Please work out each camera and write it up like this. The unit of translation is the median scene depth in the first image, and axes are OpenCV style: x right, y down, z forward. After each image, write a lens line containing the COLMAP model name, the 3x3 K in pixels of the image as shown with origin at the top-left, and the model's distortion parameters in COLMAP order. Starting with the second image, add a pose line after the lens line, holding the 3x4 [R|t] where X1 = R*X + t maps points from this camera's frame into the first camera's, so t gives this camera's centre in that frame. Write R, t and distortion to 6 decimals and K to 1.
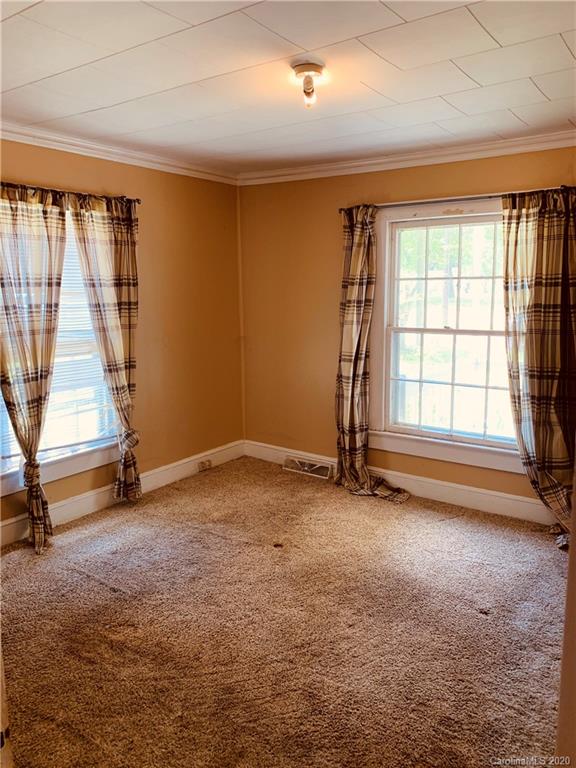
lens RADIAL K [[584.5, 0, 289.1], [0, 584.5, 380.2], [0, 0, 1]] dist [-0.002731, -0.001860]
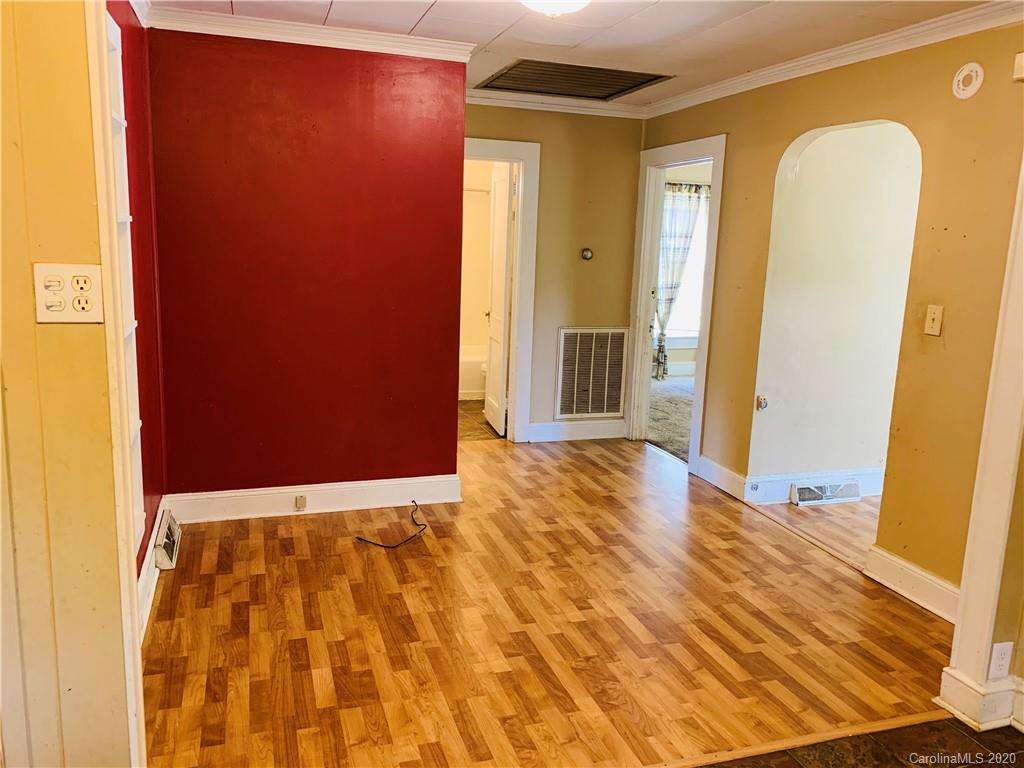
lens RADIAL K [[779.4, 0, 511.6], [0, 779.4, 383.3], [0, 0, 1]] dist [-0.002731, -0.001860]
pose [[0.810593, 0.151040, -0.565797, 0.585375], [-0.137084, 0.988262, 0.067423, 0.195839], [0.569339, 0.022909, 0.821783, -1.281410]]
